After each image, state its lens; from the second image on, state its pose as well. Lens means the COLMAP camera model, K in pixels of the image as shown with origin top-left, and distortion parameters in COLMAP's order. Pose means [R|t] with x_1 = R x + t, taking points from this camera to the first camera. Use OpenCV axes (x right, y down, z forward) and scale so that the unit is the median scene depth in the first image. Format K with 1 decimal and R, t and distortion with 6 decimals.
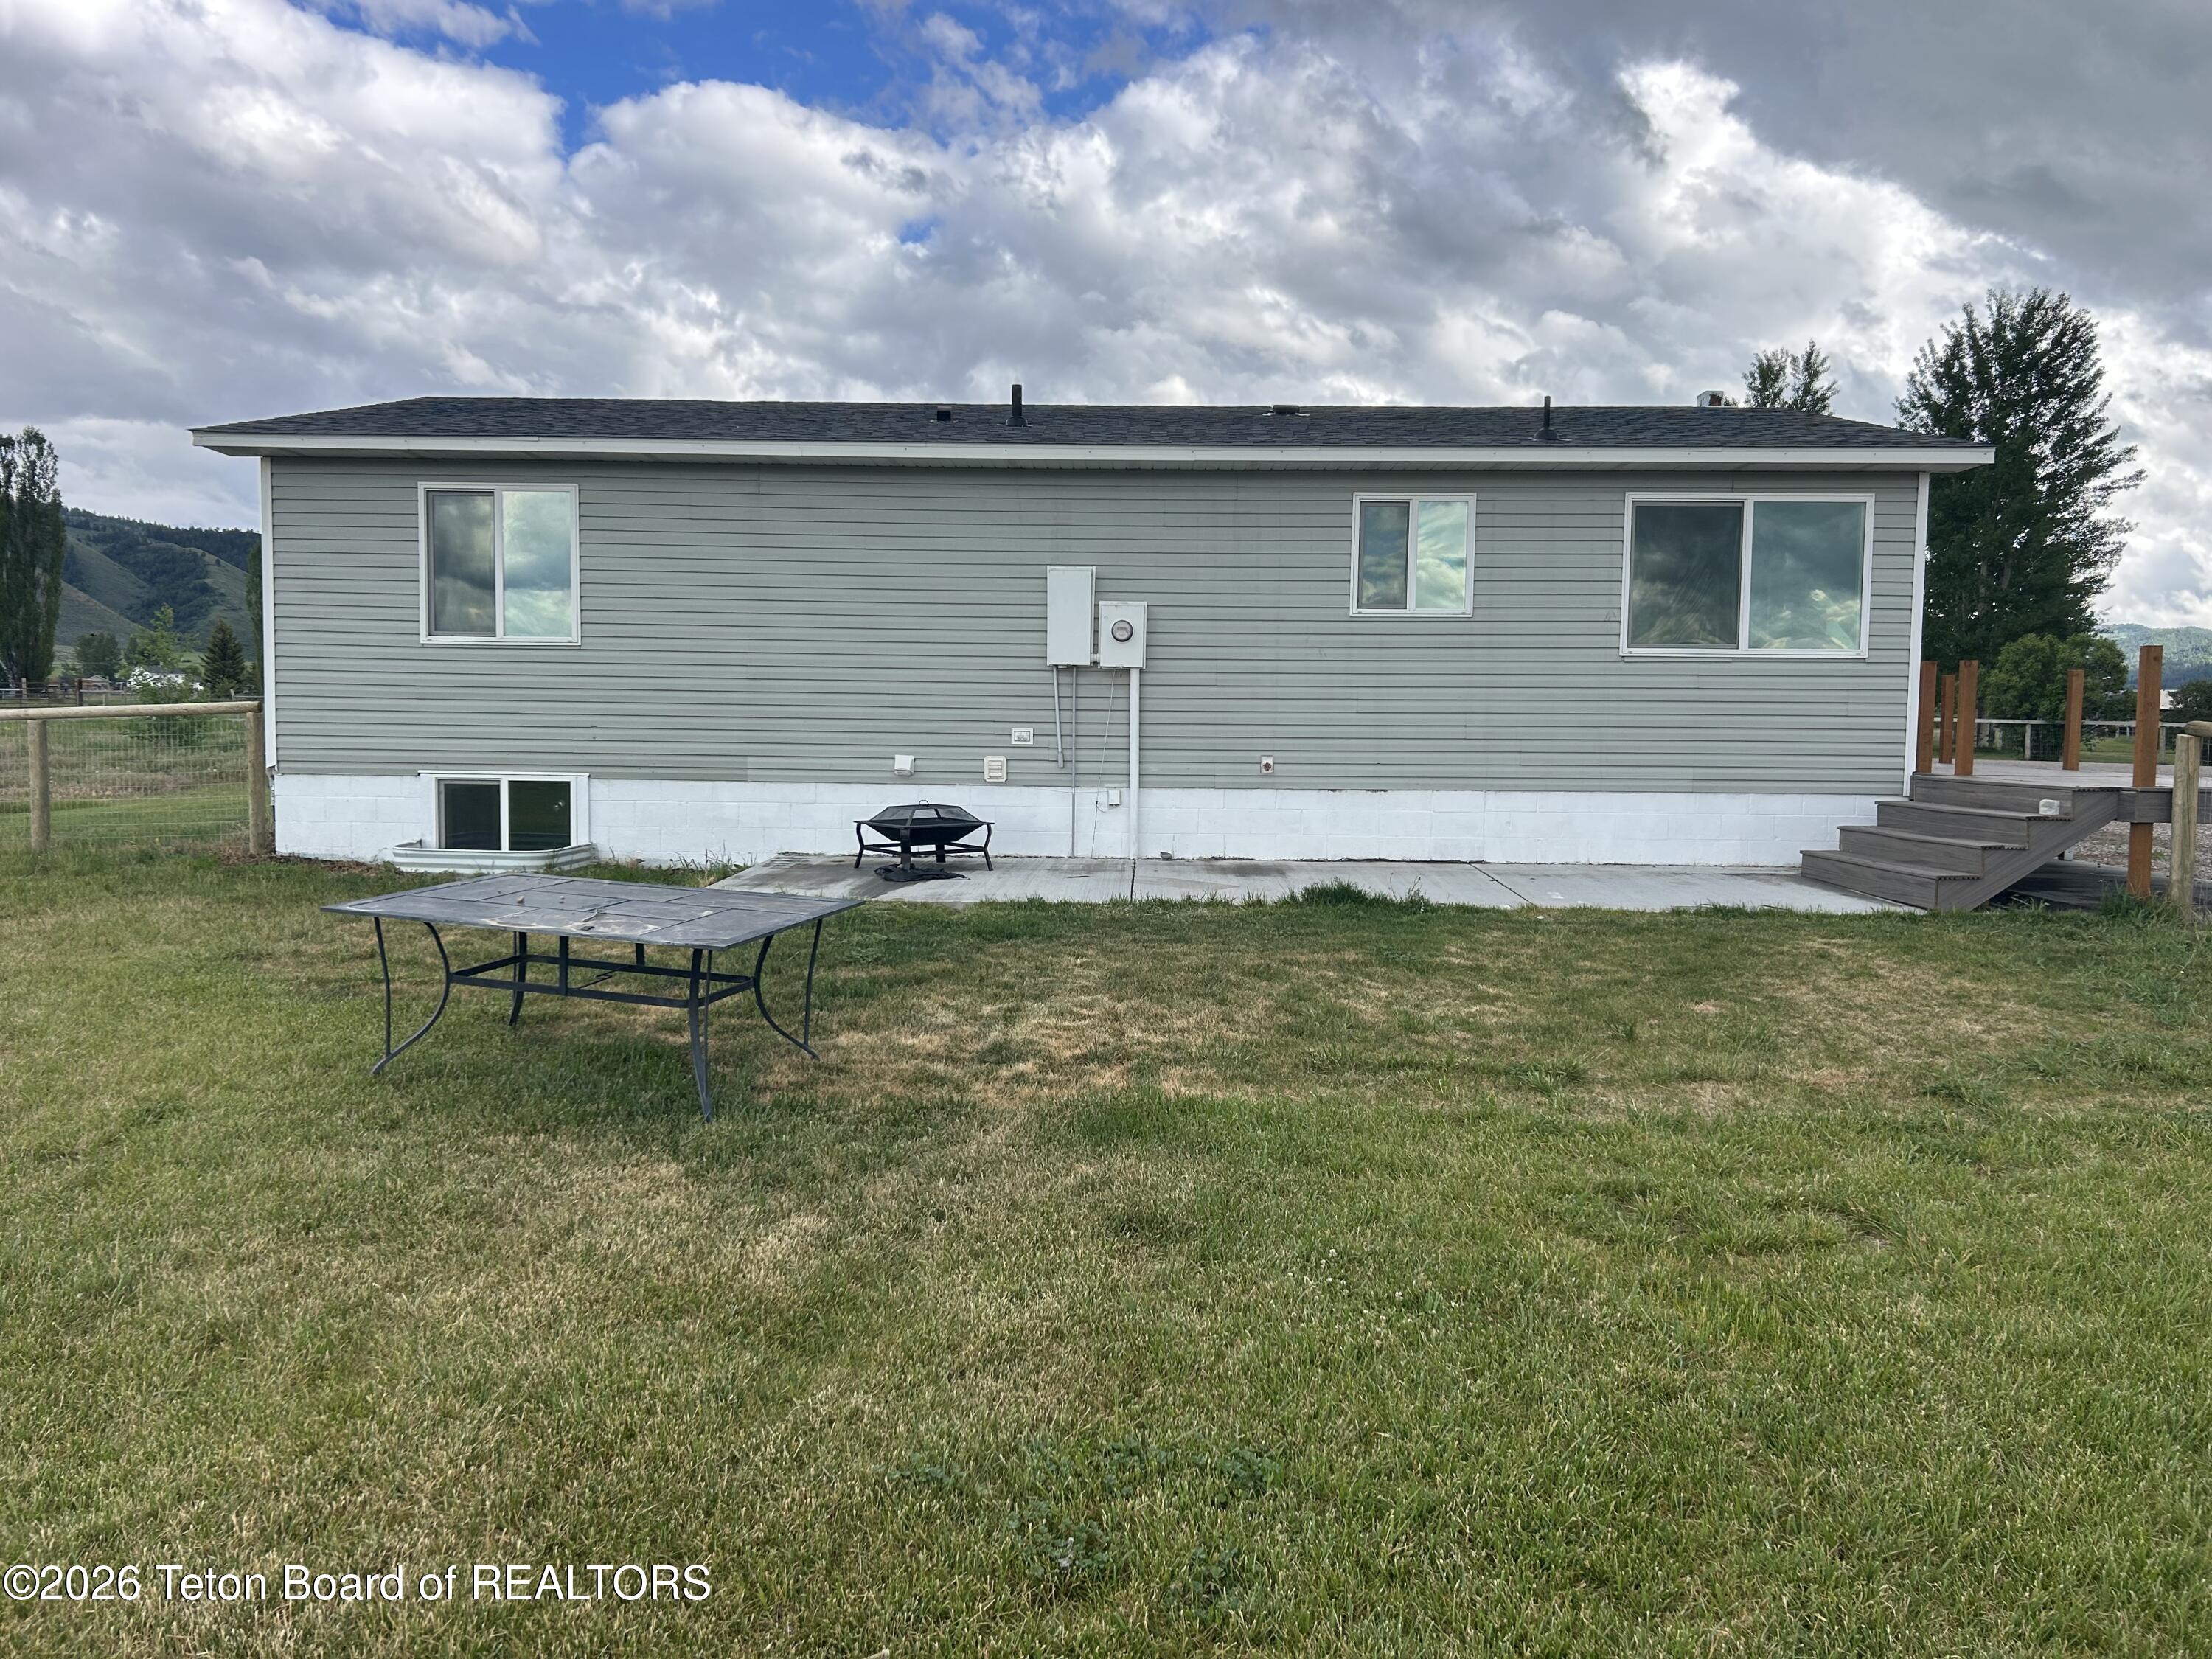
lens RADIAL K [[1481.0, 0, 1100.4], [0, 1481.0, 853.9], [0, 0, 1]] dist [-0.028677, -0.000282]
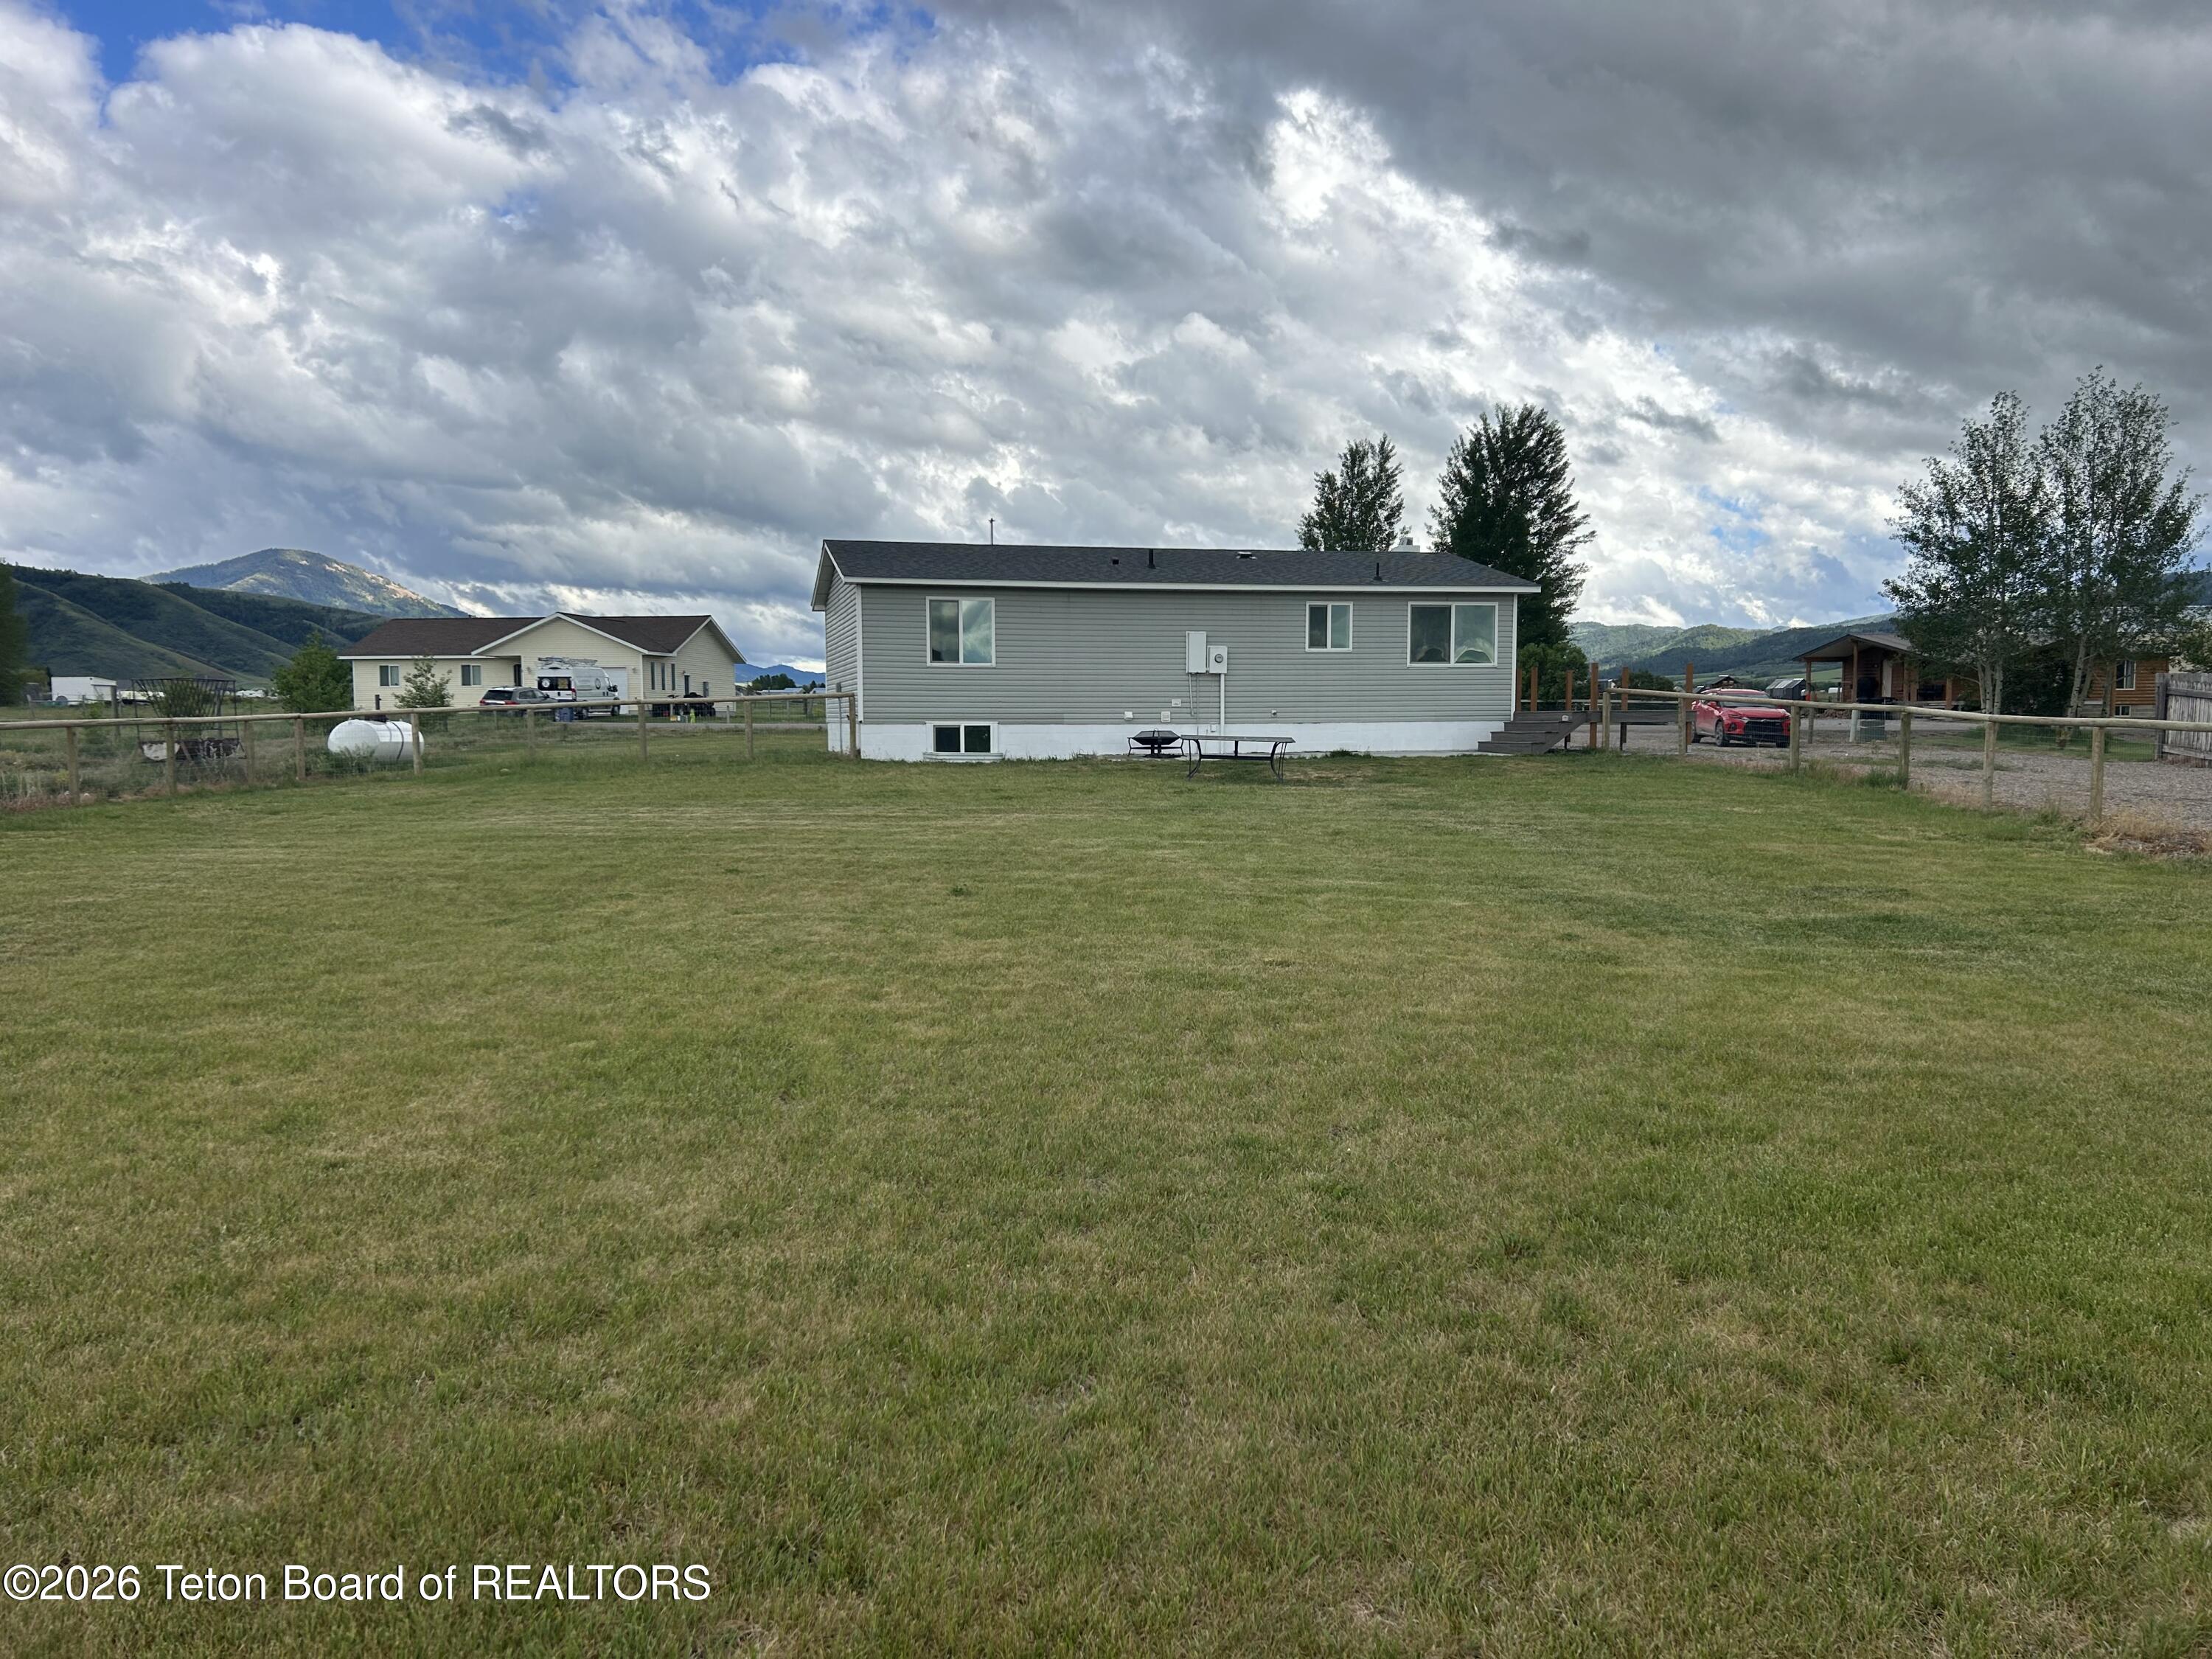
lens RADIAL K [[1622.1, 0, 1106.0], [0, 1622.1, 829.5], [0, 0, 1]] dist [0.139245, -0.145546]
pose [[0.948027, -0.034890, 0.316272, -0.299470], [0.042078, 0.998987, -0.015925, 0.048151], [-0.315396, 0.028405, 0.948535, -0.429022]]
